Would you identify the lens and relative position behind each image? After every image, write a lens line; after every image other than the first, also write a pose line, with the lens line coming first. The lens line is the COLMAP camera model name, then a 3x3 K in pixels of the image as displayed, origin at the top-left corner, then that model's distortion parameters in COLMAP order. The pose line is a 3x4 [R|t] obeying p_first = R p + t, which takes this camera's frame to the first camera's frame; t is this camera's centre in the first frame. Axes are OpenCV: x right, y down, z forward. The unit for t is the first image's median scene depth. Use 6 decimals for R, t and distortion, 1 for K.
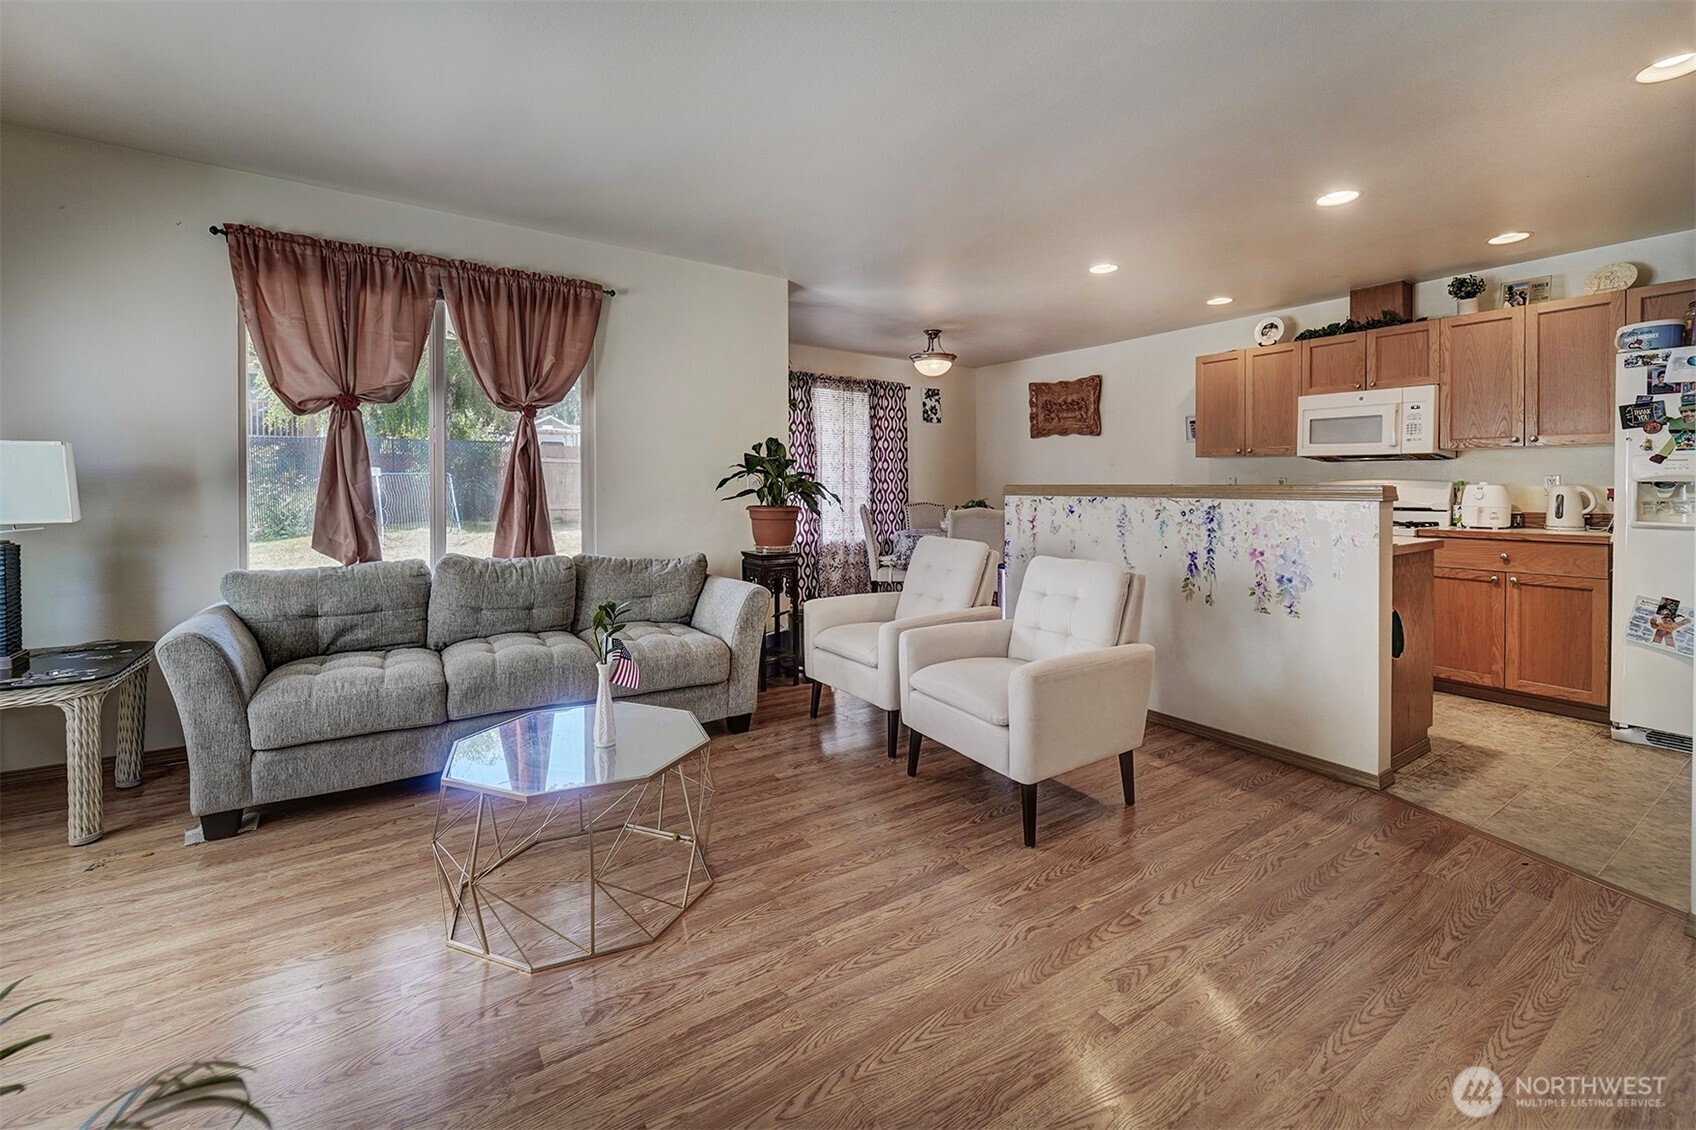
lens RADIAL K [[696.5, 0, 896.1], [0, 696.5, 517.1], [0, 0, 1]] dist [-0.007569, -0.000013]
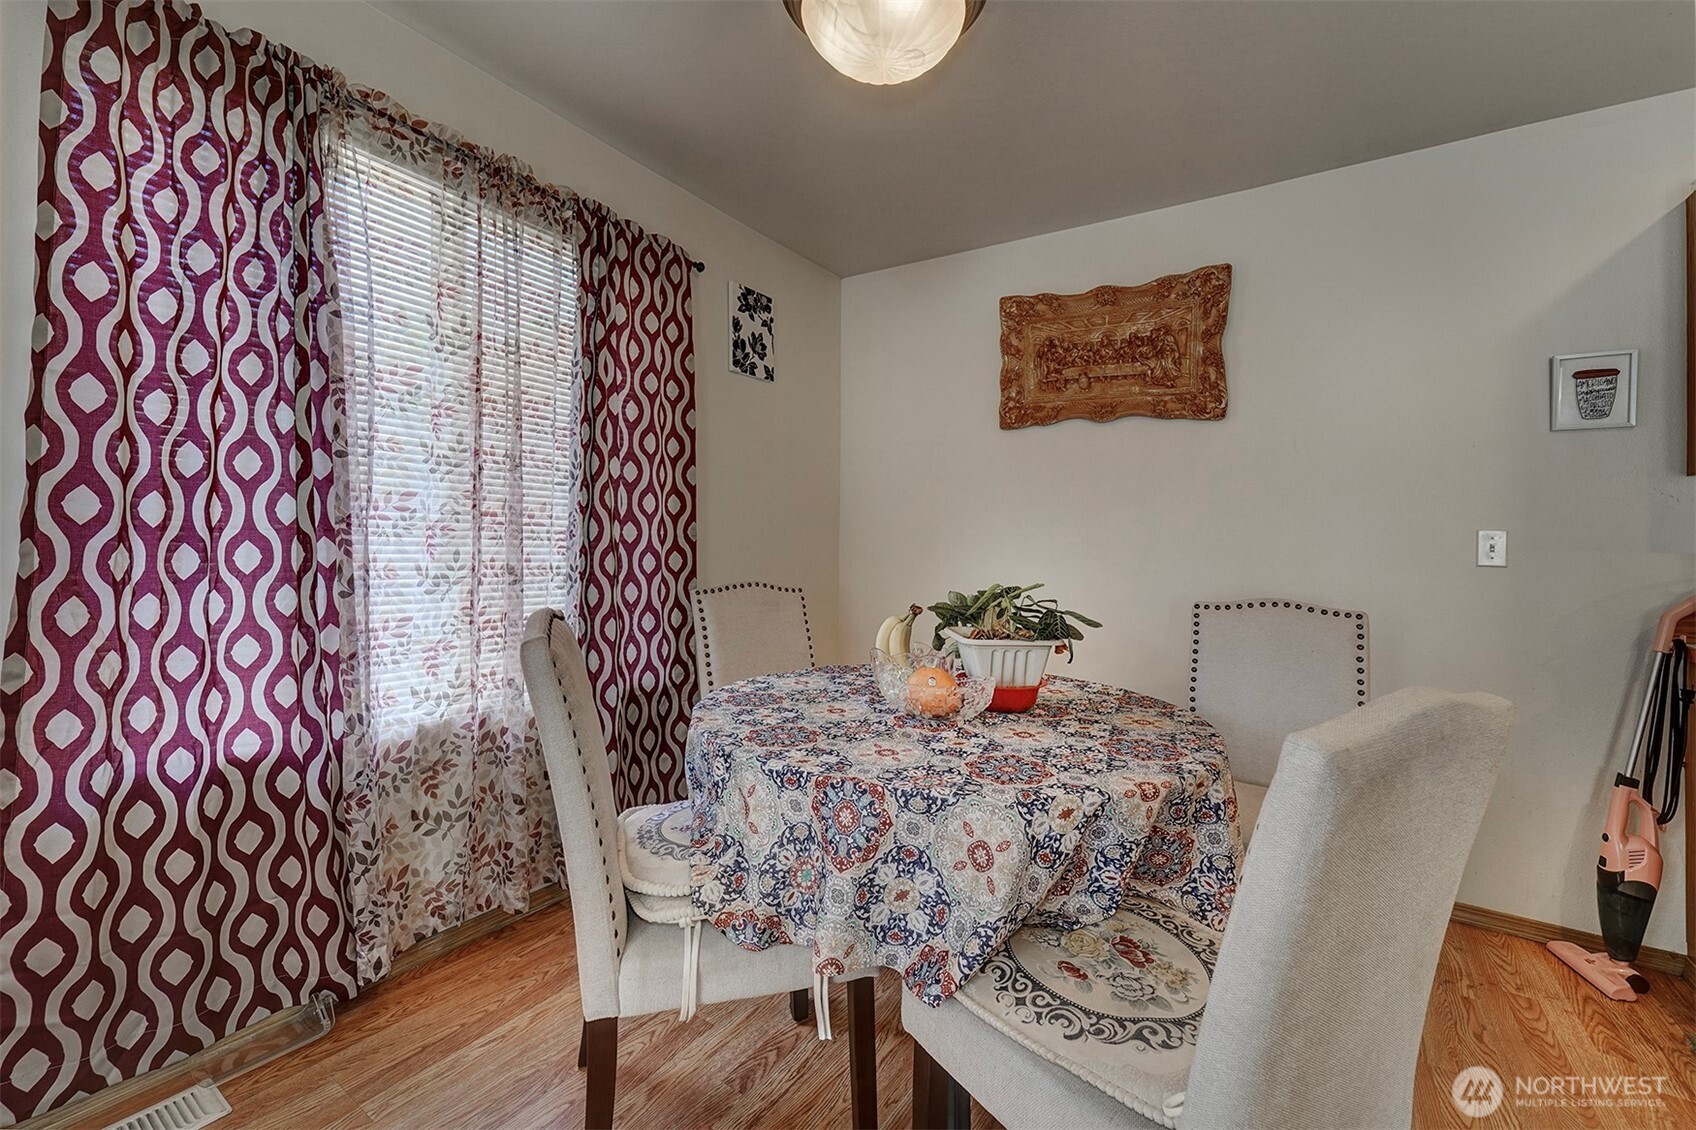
lens RADIAL K [[697.3, 0, 878.7], [0, 697.3, 561.0], [0, 0, 1]] dist [0.003054, 0.000292]
pose [[0.940387, 0.011501, 0.339912, -0.017508], [-0.007411, 0.999884, -0.013328, -0.028630], [-0.340026, 0.010014, 0.940363, 0.679242]]
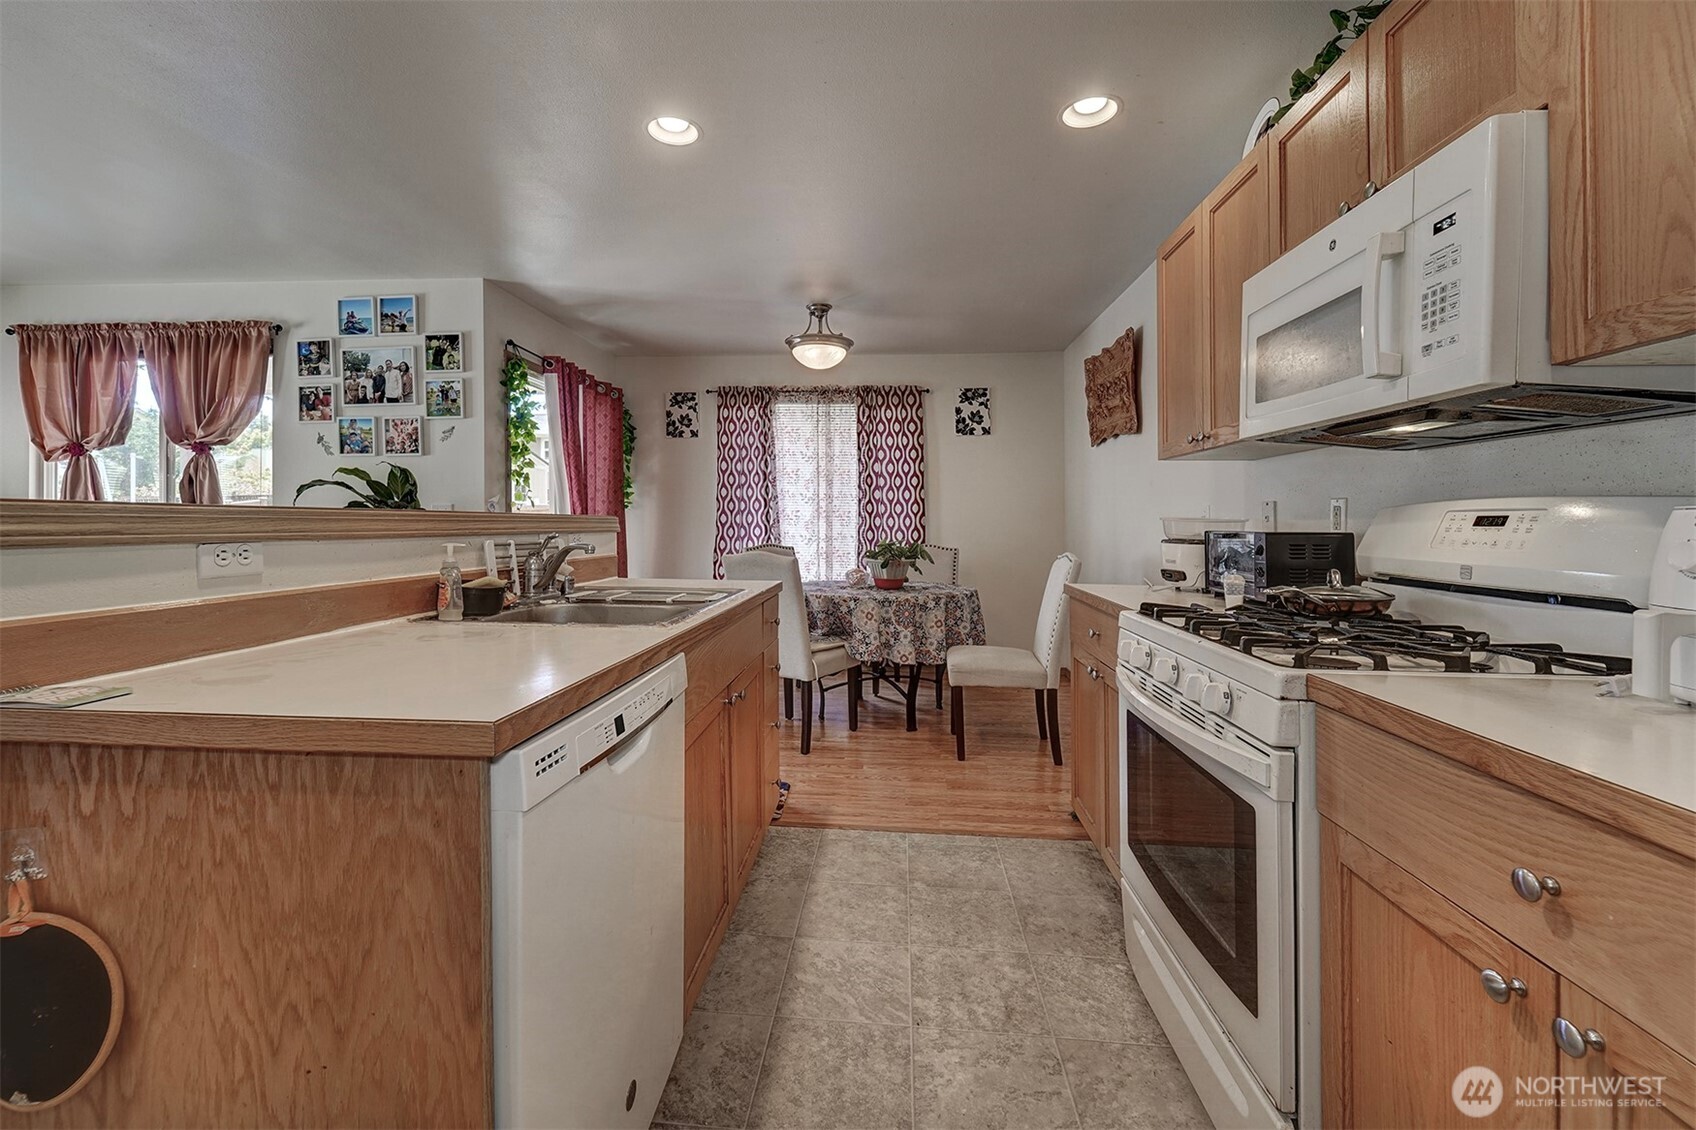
lens RADIAL K [[700.7, 0, 852.1], [0, 700.7, 545.2], [0, 0, 1]] dist [-0.001996, -0.000341]
pose [[0.761389, 0.021795, -0.647929, 0.484065], [-0.033537, 0.999421, -0.005792, -0.015084], [0.647427, 0.026140, 0.761679, 0.416619]]
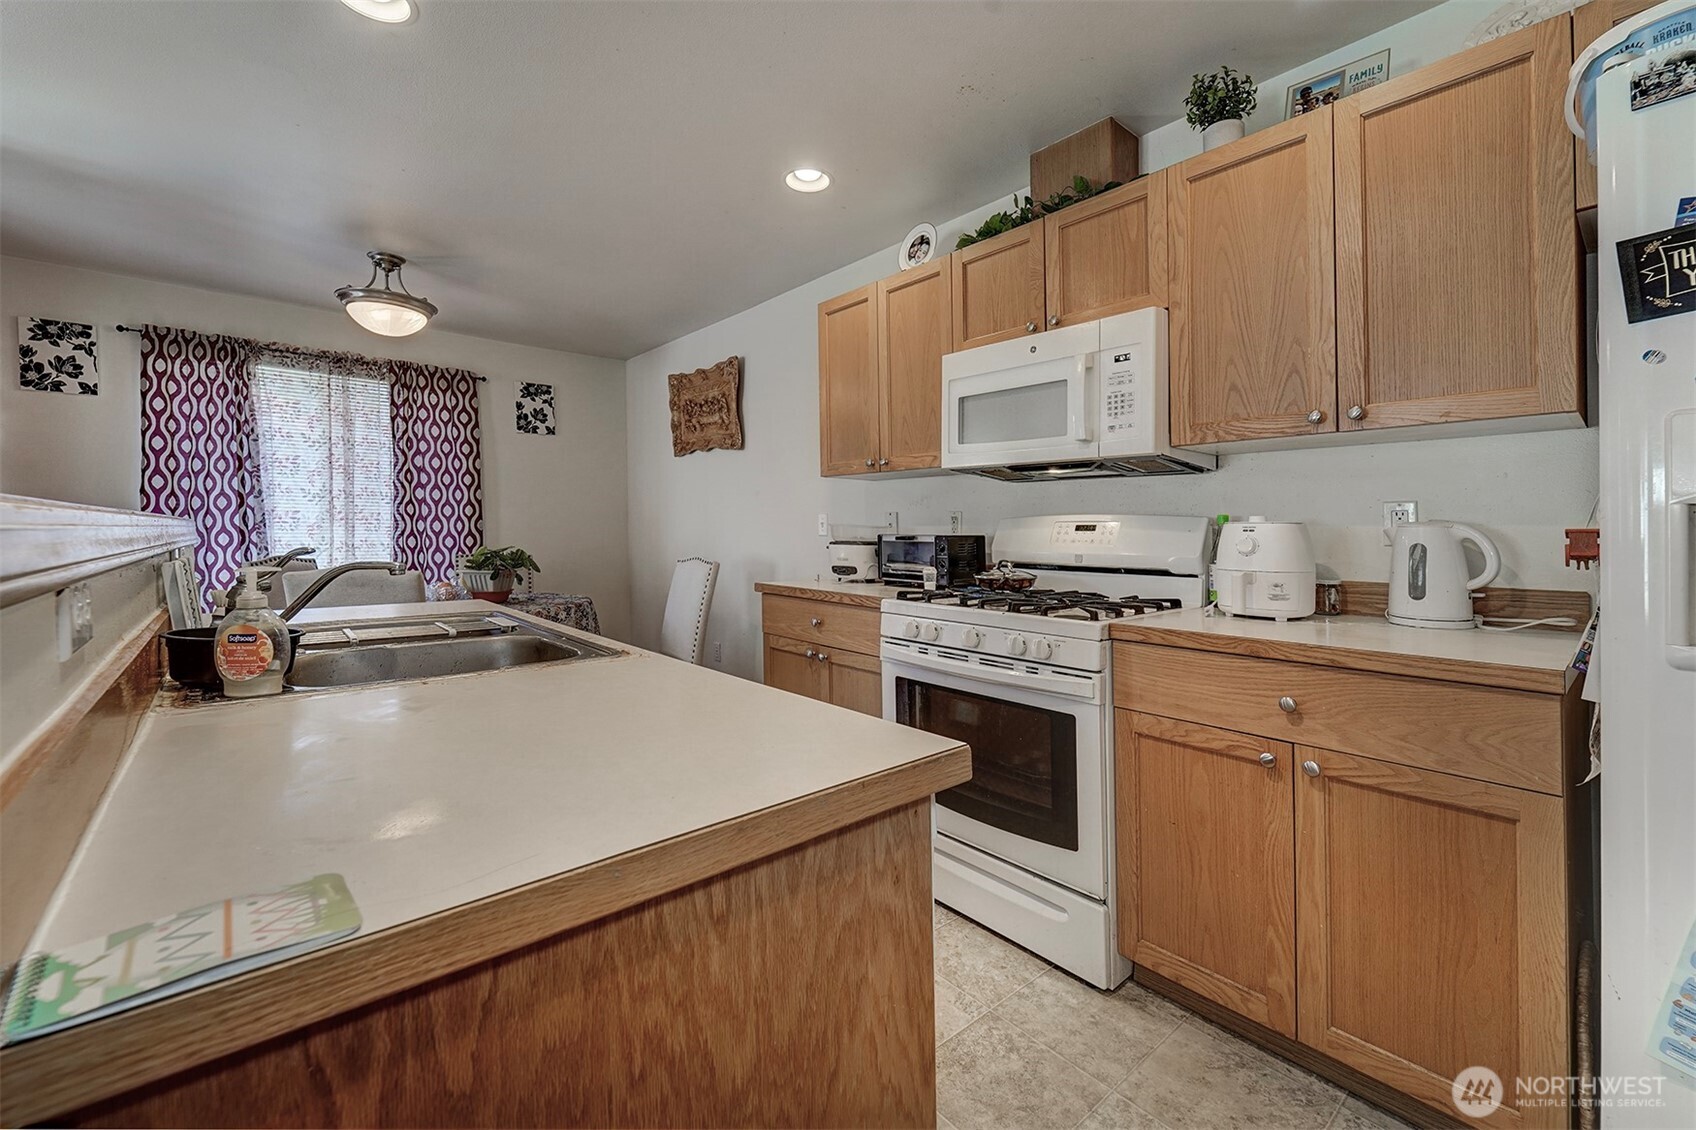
lens RADIAL K [[677.0, 0, 853.2], [0, 677.0, 545.4], [0, 0, 1]] dist [0.000122, -0.000066]
pose [[0.996437, -0.000094, 0.084344, 0.341751], [0.001973, 0.999752, -0.022190, -0.013595], [-0.084321, 0.022278, 0.996190, 0.362780]]
